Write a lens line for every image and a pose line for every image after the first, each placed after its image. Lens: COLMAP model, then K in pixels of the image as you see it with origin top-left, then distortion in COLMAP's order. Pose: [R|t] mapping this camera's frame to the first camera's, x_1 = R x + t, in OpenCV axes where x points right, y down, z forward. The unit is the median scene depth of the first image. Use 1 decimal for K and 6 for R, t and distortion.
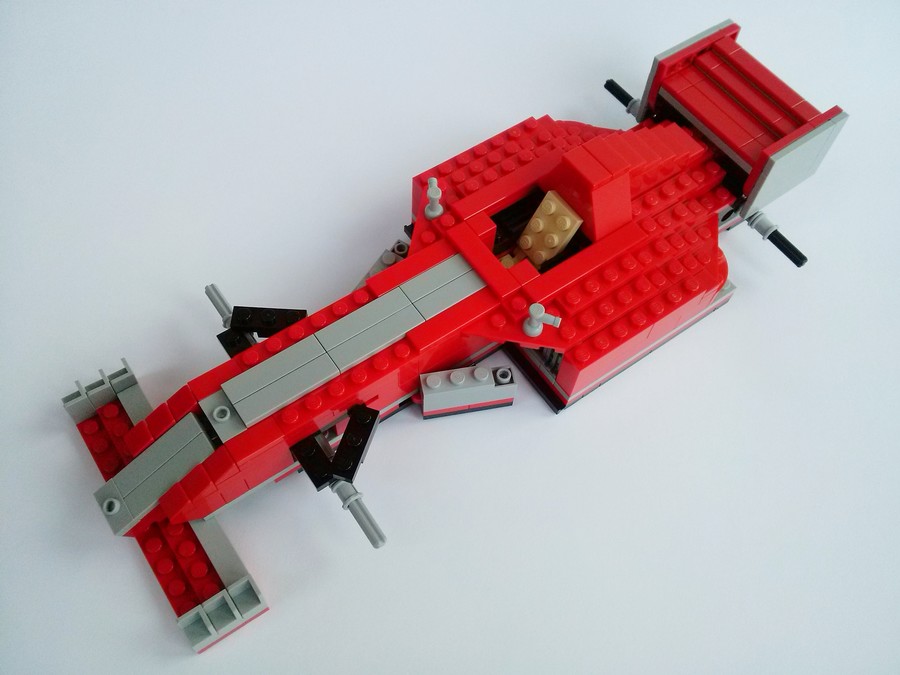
lens RADIAL K [[838.2, 0, 450.0], [0, 838.2, 337.5], [0, 0, 1]] dist [-0.010691, -0.016020]
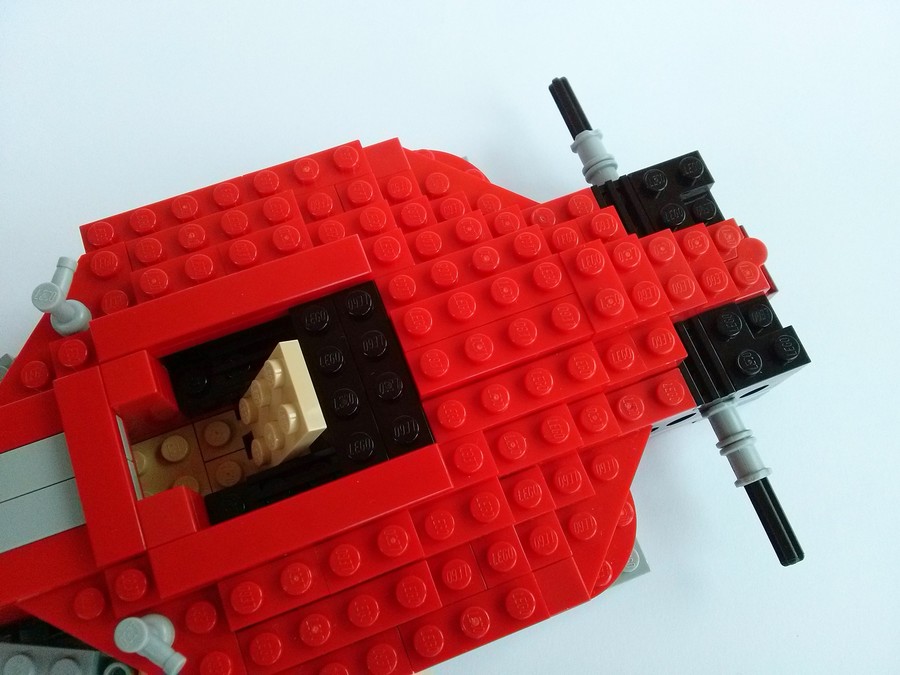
lens RADIAL K [[801.9, 0, 450.0], [0, 801.9, 337.5], [0, 0, 1]] dist [0.001753, 0.147633]
pose [[0.969379, 0.229938, -0.086214, 0.238332], [-0.210449, 0.958787, 0.190888, -0.270312], [0.126553, -0.166899, 0.977818, 0.535497]]
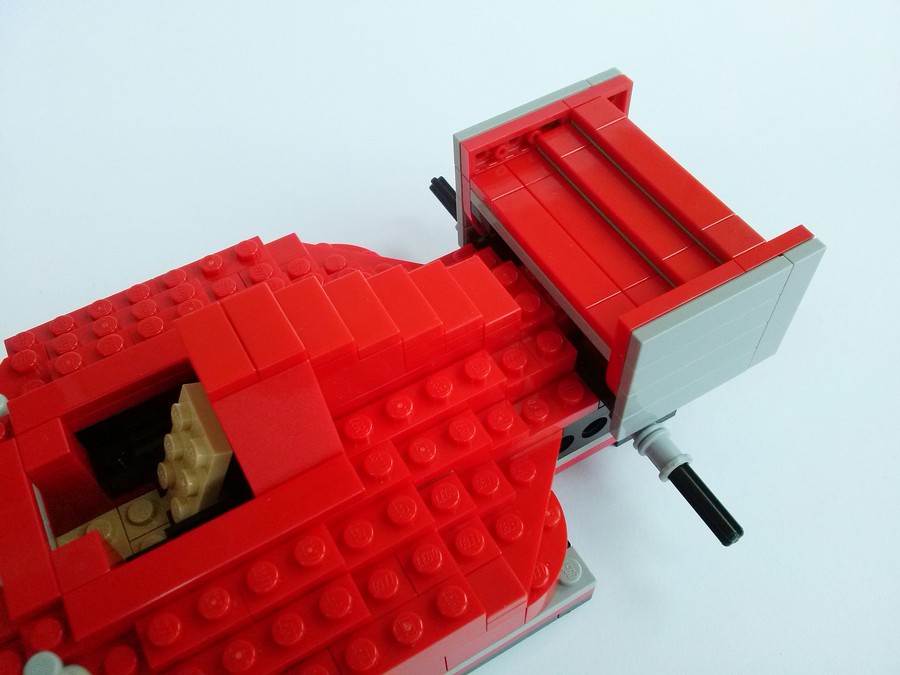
lens RADIAL K [[808.3, 0, 450.0], [0, 808.3, 337.5], [0, 0, 1]] dist [-0.008845, -0.014346]
pose [[0.993137, 0.033107, -0.112176, 0.312291], [-0.045905, 0.992478, -0.113492, -0.147416], [0.107574, 0.117863, 0.987186, 0.508362]]
